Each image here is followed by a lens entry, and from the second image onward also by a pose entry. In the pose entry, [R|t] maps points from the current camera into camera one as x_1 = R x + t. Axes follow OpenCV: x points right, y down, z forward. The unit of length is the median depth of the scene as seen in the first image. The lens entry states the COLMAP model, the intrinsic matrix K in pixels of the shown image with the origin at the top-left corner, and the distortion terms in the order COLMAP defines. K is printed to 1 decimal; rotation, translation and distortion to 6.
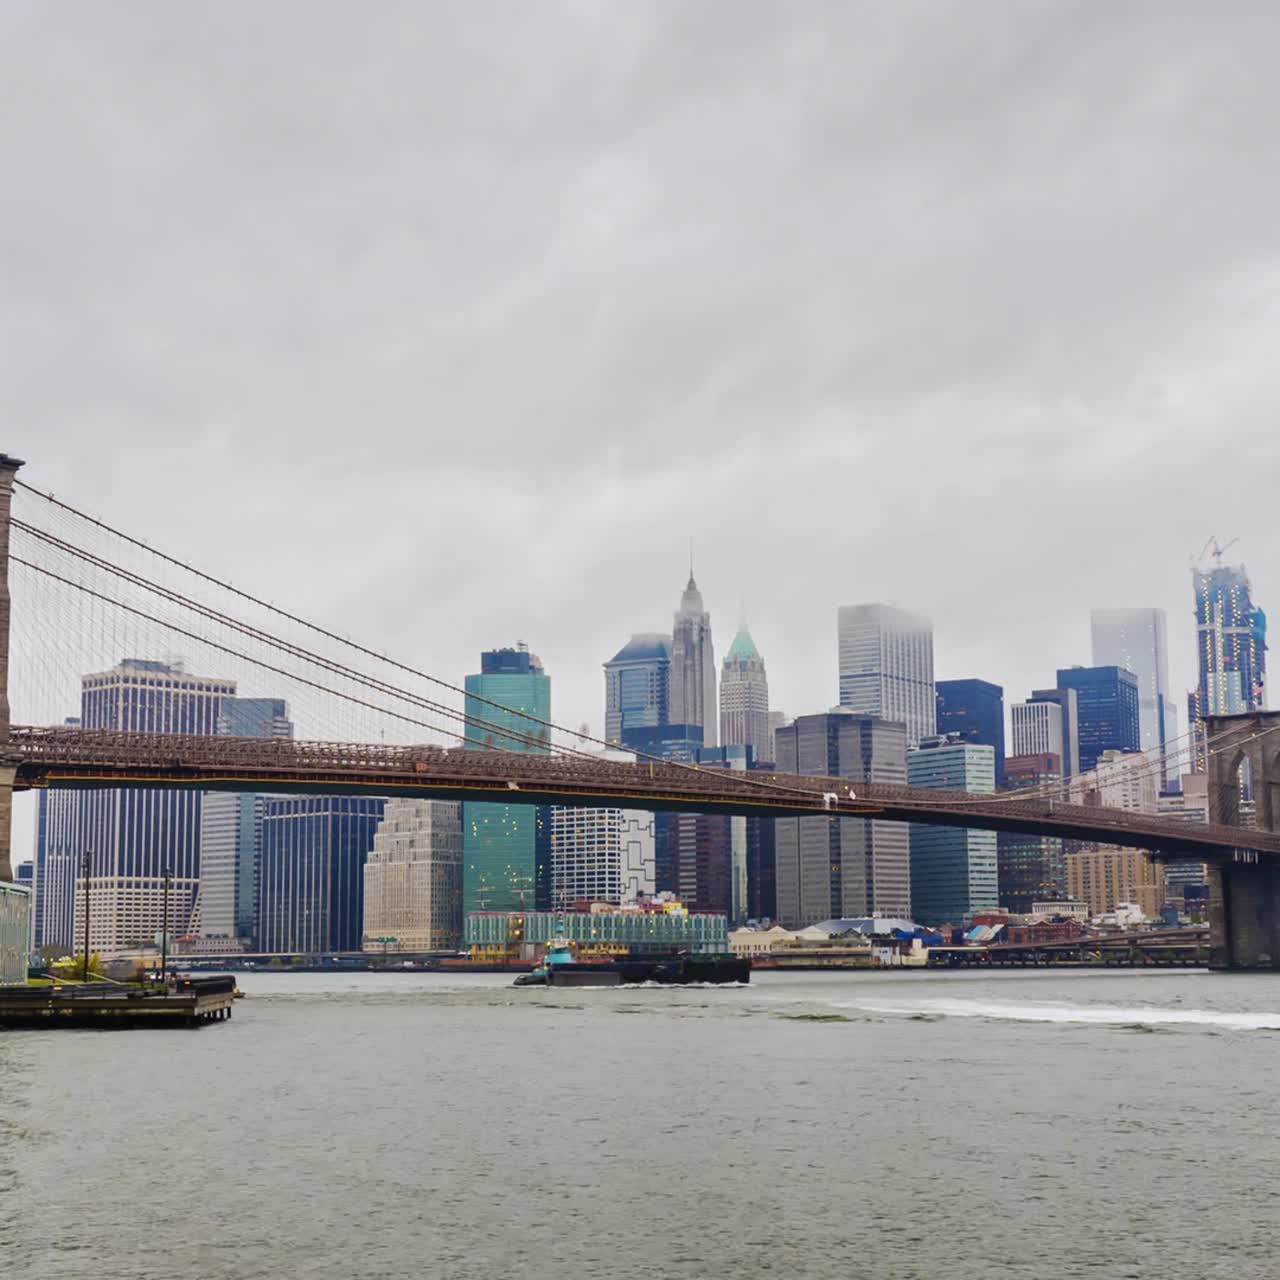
lens RADIAL K [[2209.7, 0, 640.0], [0, 2209.7, 640.0], [0, 0, 1]] dist [-0.003887, -0.024835]
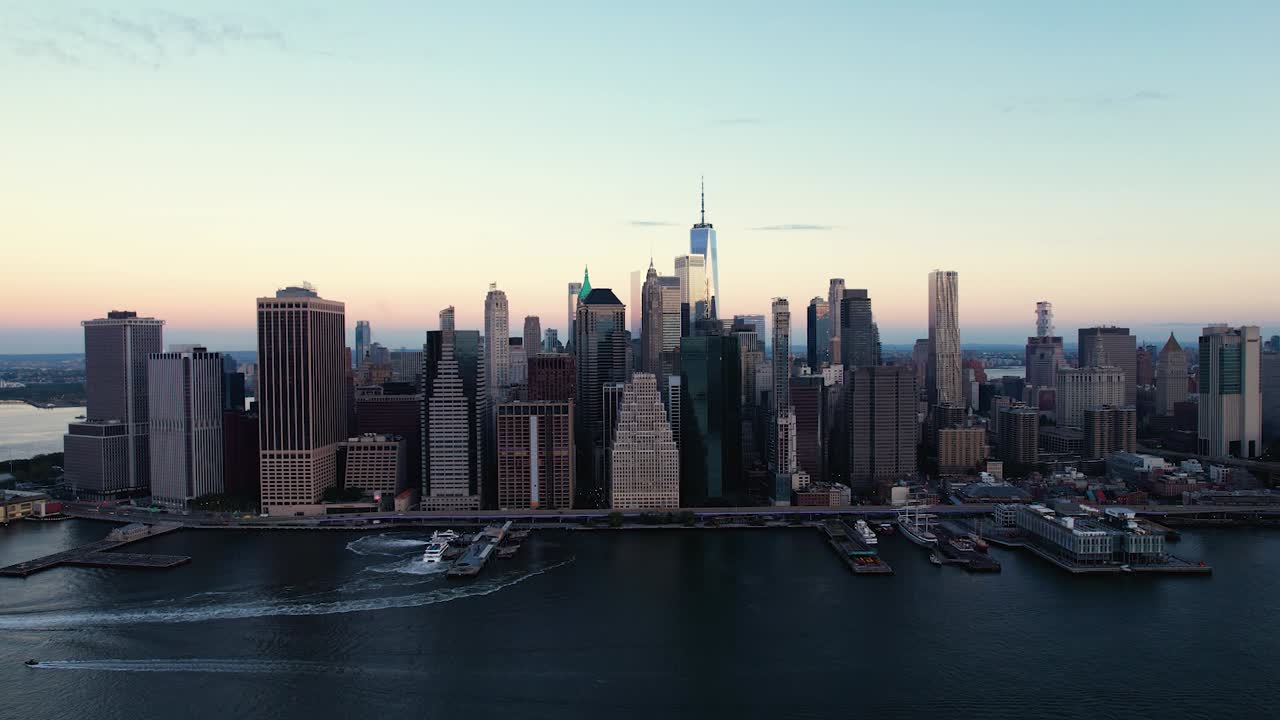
lens RADIAL K [[871.2, 0, 640.0], [0, 871.2, 360.0], [0, 0, 1]] dist [-0.031449, 0.000527]
pose [[0.726325, -0.010528, 0.687271, -0.459668], [-0.091993, 0.989398, 0.112377, -0.027898], [-0.681168, -0.144846, 0.717656, 0.481692]]
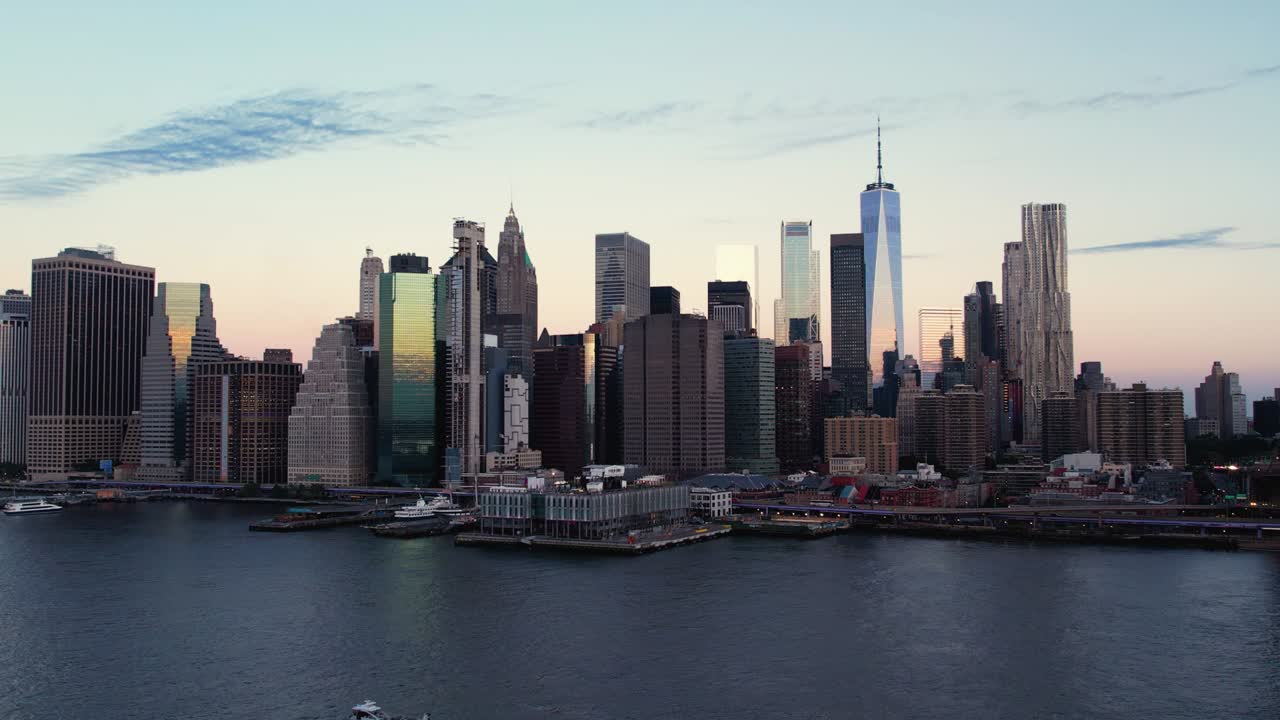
lens RADIAL K [[1169.5, 0, 640.0], [0, 1169.5, 360.0], [0, 0, 1]] dist [-0.040569, 0.011031]
pose [[0.959190, 0.019574, 0.282084, -0.104297], [-0.044503, 0.995618, 0.082242, 0.003111], [-0.279238, -0.091439, 0.955858, 0.253874]]
